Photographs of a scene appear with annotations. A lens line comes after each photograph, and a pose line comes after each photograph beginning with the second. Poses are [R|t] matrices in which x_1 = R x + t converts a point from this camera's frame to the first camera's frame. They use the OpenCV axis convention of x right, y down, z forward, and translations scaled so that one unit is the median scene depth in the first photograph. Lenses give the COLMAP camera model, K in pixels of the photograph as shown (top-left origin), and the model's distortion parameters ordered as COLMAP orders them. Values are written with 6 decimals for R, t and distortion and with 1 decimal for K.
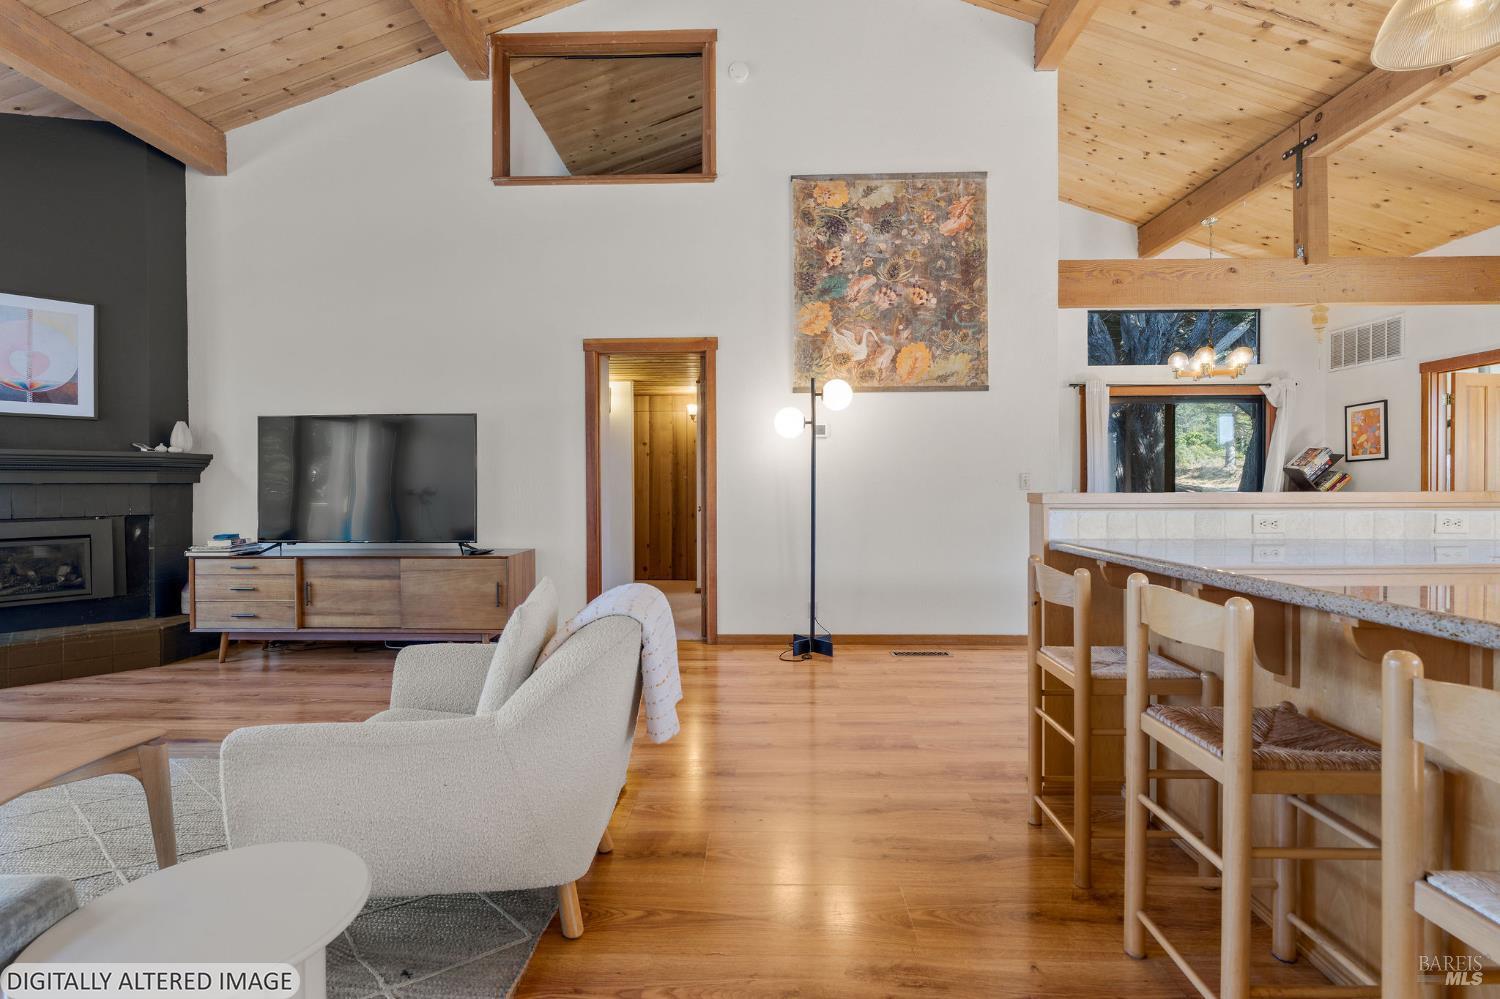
lens RADIAL K [[686.2, 0, 752.3], [0, 686.2, 492.0], [0, 0, 1]] dist [-0.007177, 0.001997]
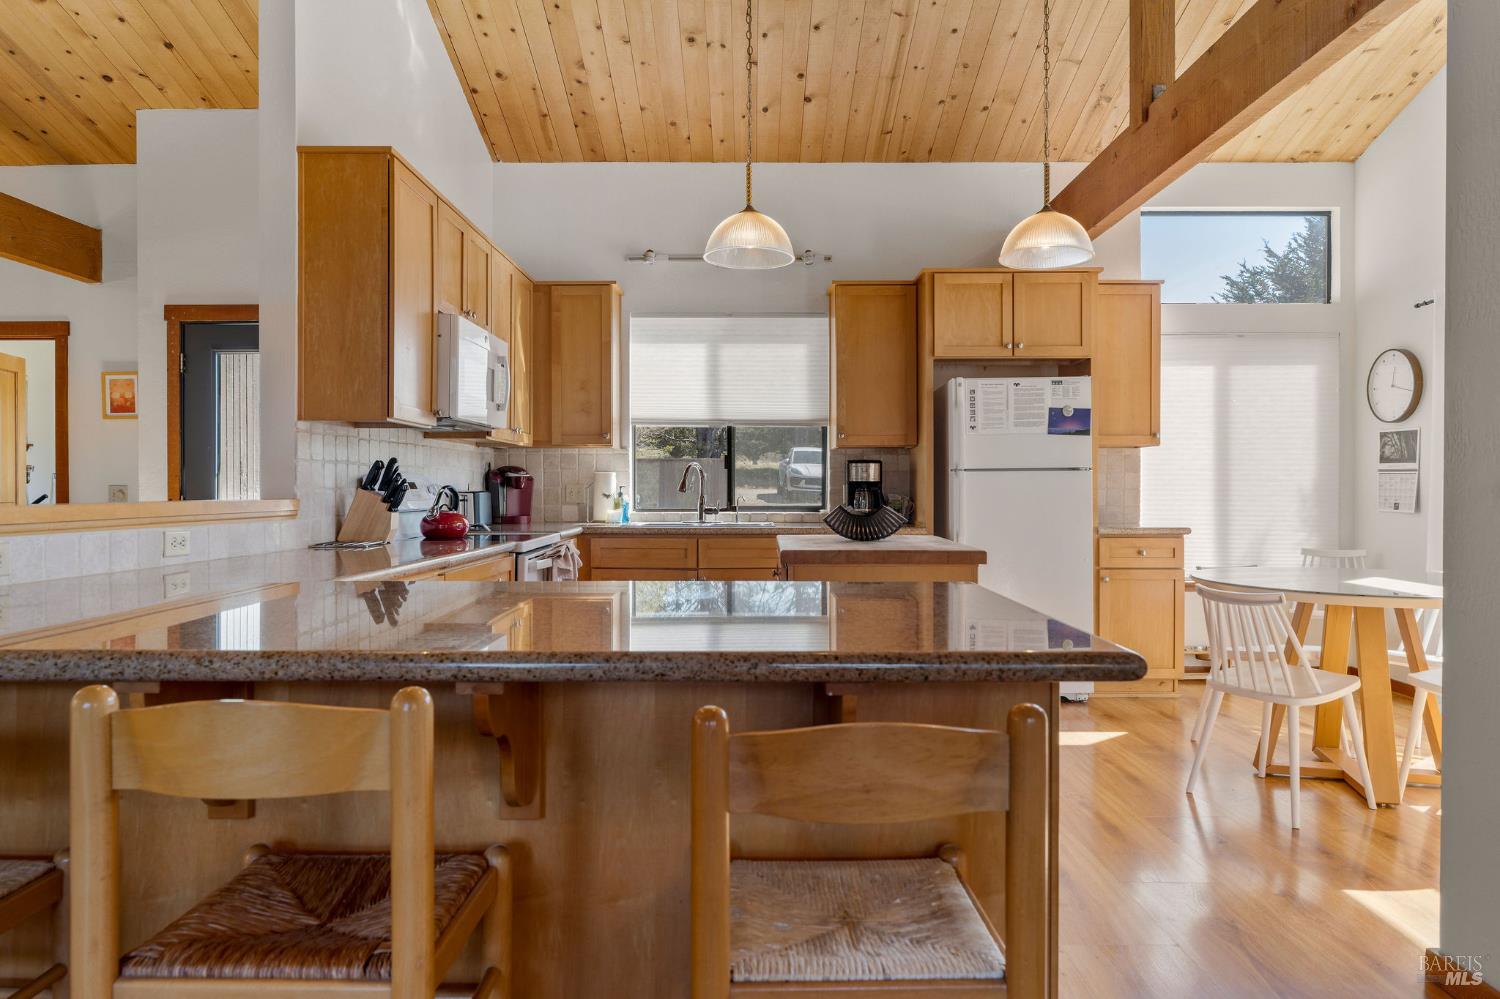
lens RADIAL K [[956.0, 0, 742.9], [0, 956.0, 497.0], [0, 0, 1]] dist [-0.015107, 0.006148]
pose [[-0.015460, -0.005659, 0.999864, -0.027963], [0.010905, 0.999924, 0.005828, -0.002711], [-0.999821, 0.010994, -0.015397, 0.191251]]
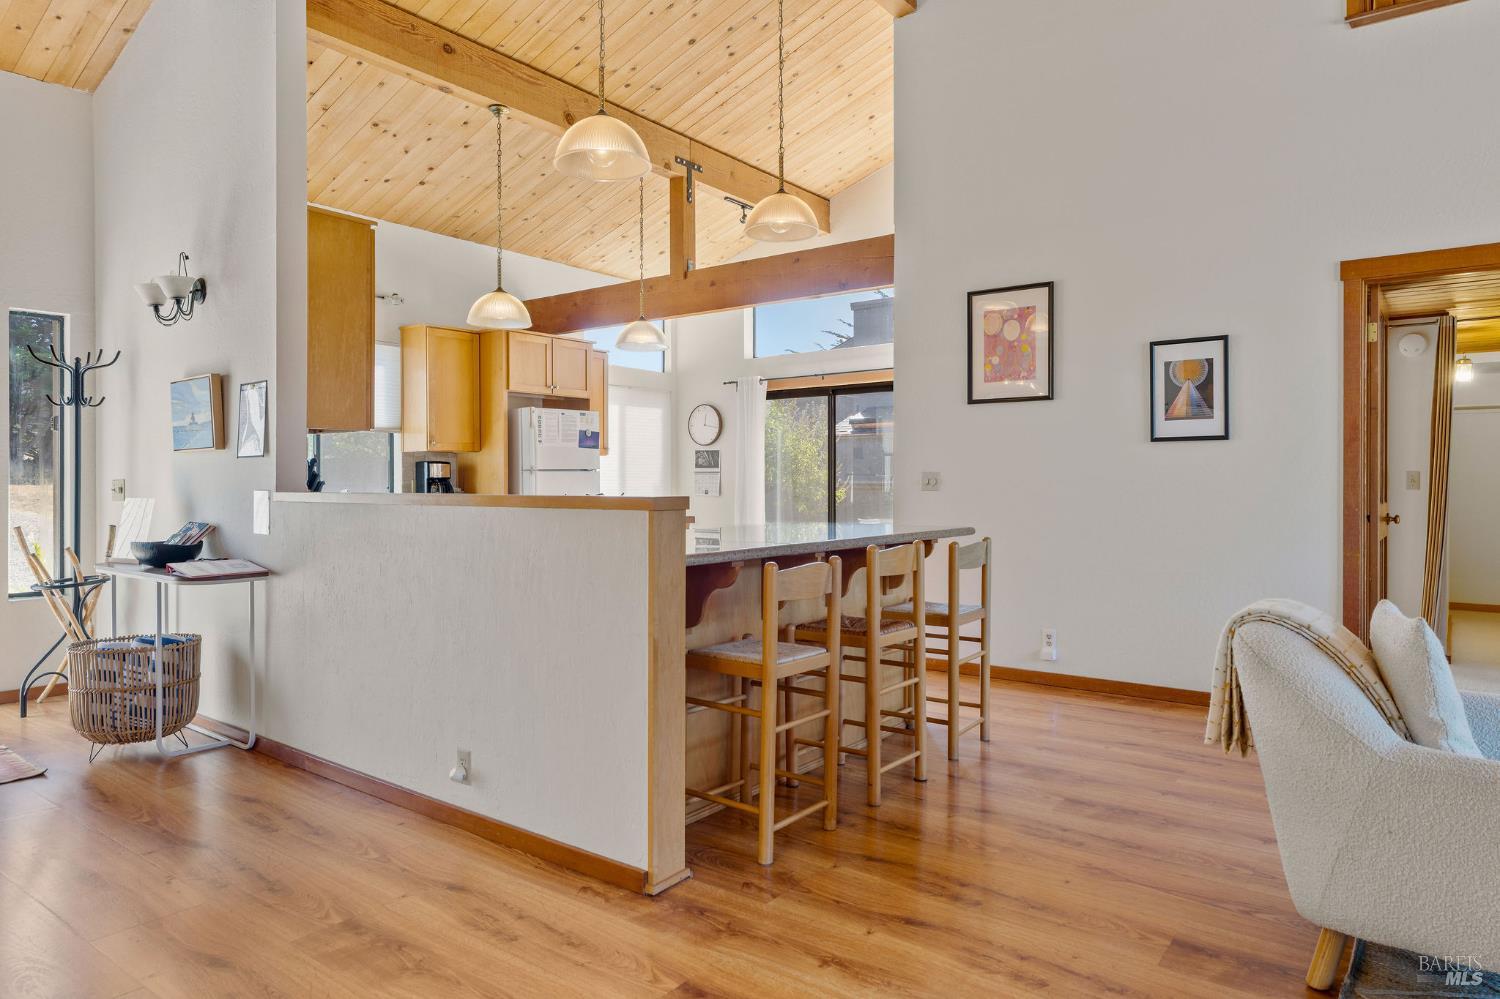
lens RADIAL K [[928.6, 0, 745.4], [0, 928.6, 488.0], [0, 0, 1]] dist [-0.013737, 0.008773]
pose [[-0.806920, -0.000060, 0.590660, -0.137621], [0.009354, 0.999873, 0.012881, -0.010916], [-0.590586, 0.015919, -0.806818, 0.940436]]
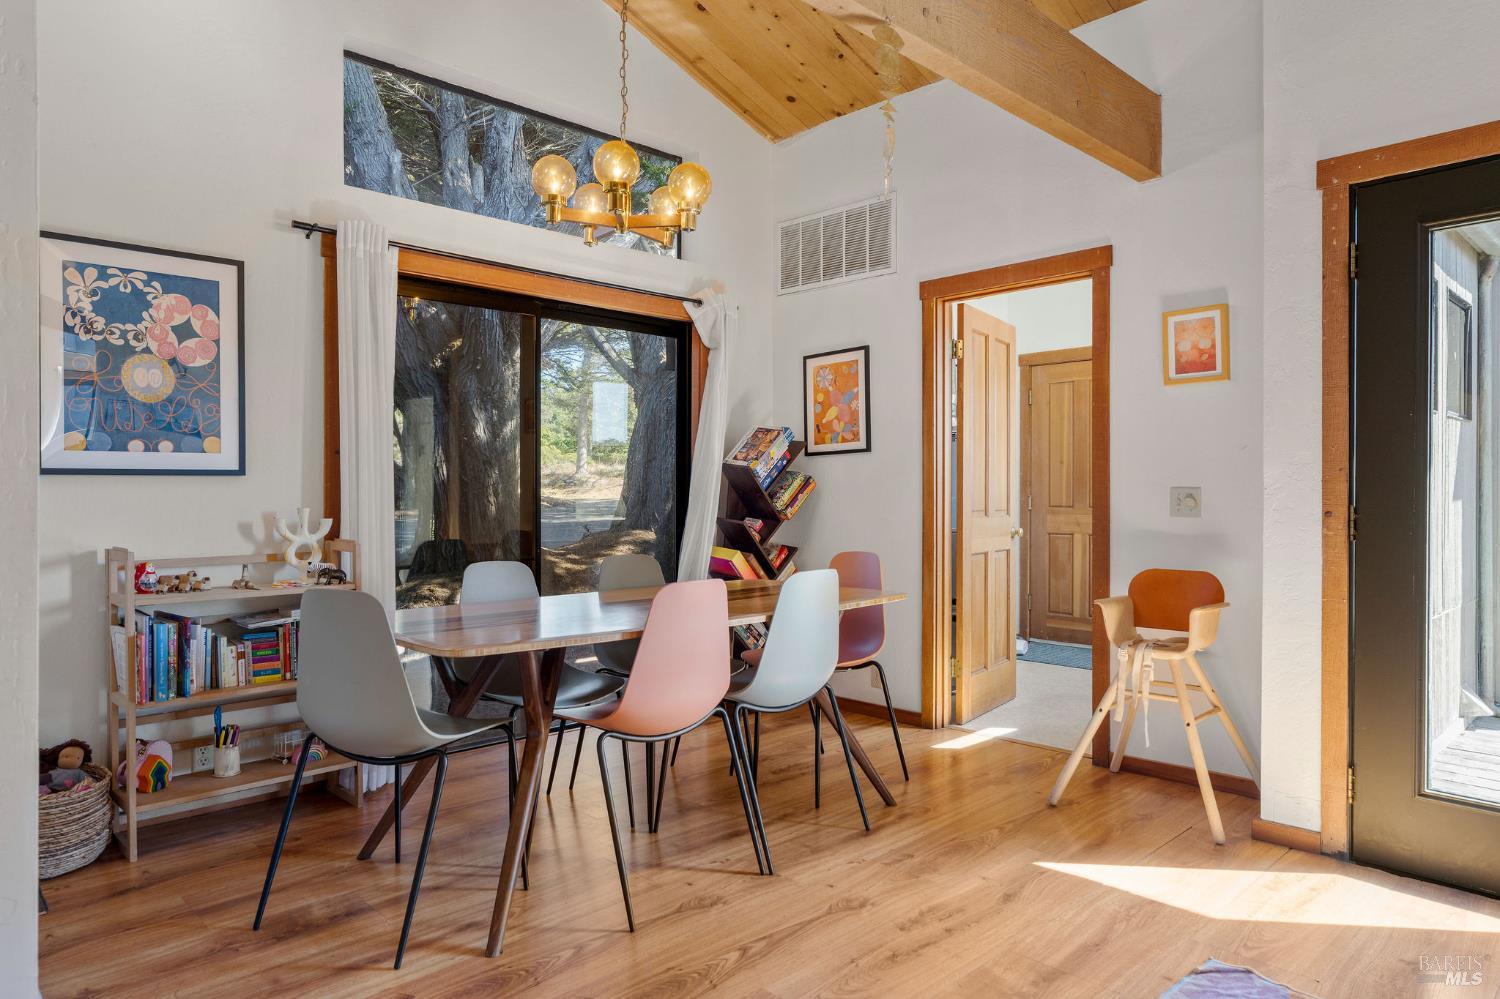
lens RADIAL K [[928.6, 0, 737.7], [0, 928.6, 496.2], [0, 0, 1]] dist [-0.013737, 0.008773]
pose [[0.712360, -0.000590, 0.701814, 0.409985], [0.005393, 0.999975, -0.004634, -0.010441], [-0.701794, 0.007086, 0.712345, 0.690489]]
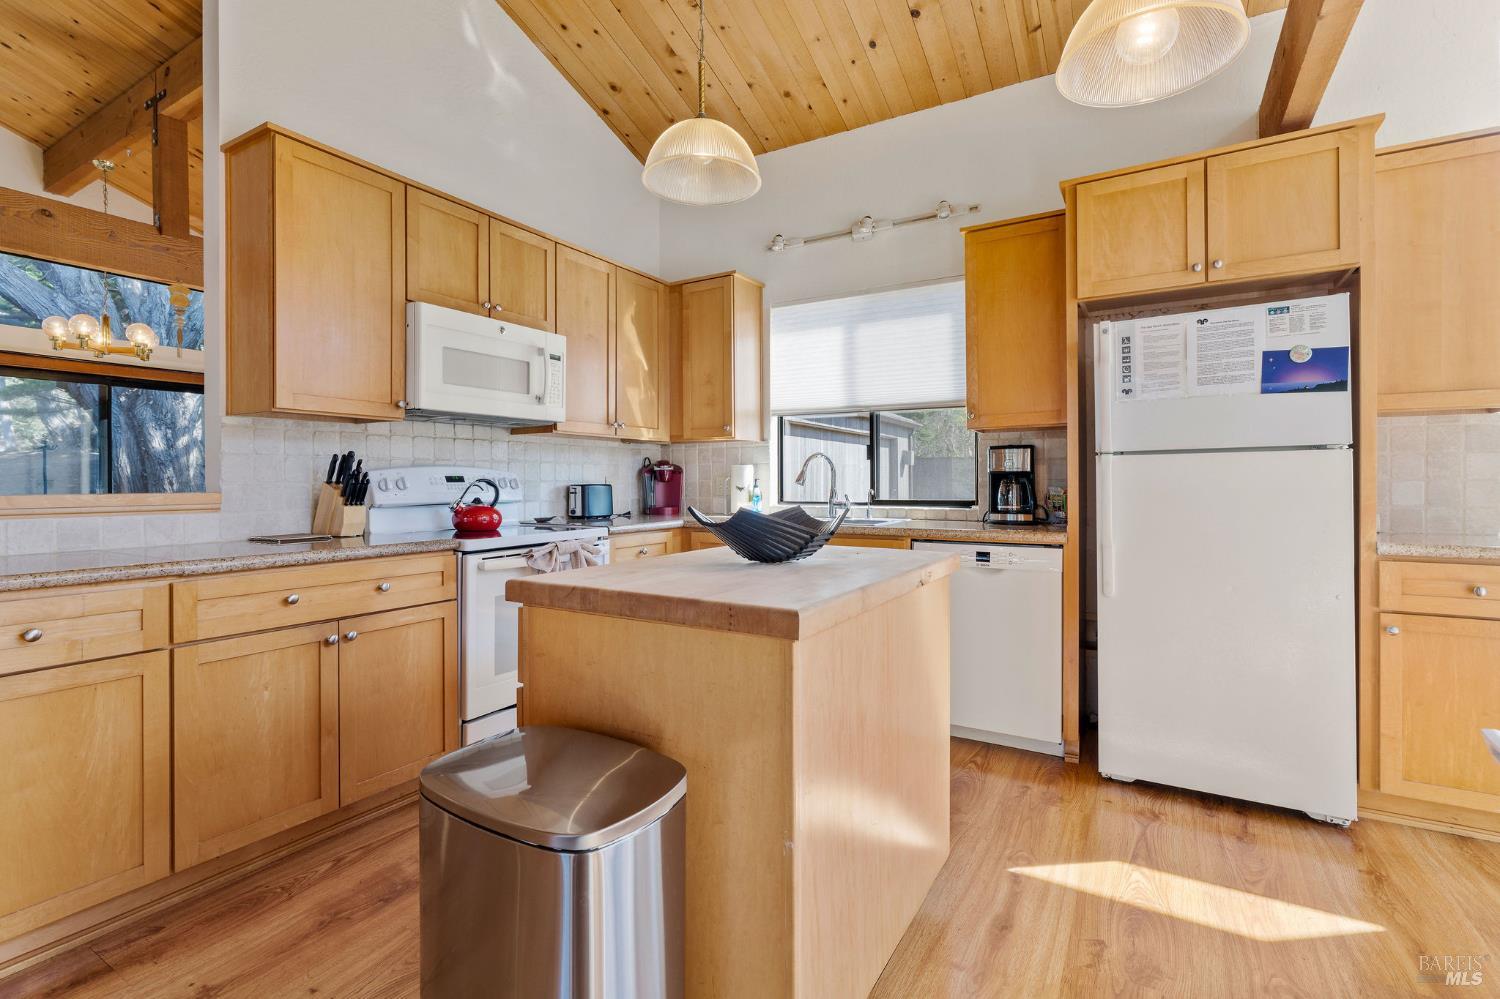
lens RADIAL K [[686.2, 0, 743.8], [0, 686.2, 481.8], [0, 0, 1]] dist [-0.007177, 0.001997]
pose [[0.493495, 0.001447, 0.869748, 0.424141], [0.011368, 0.999902, -0.008114, -0.000503], [-0.869675, 0.013892, 0.493430, -0.082077]]
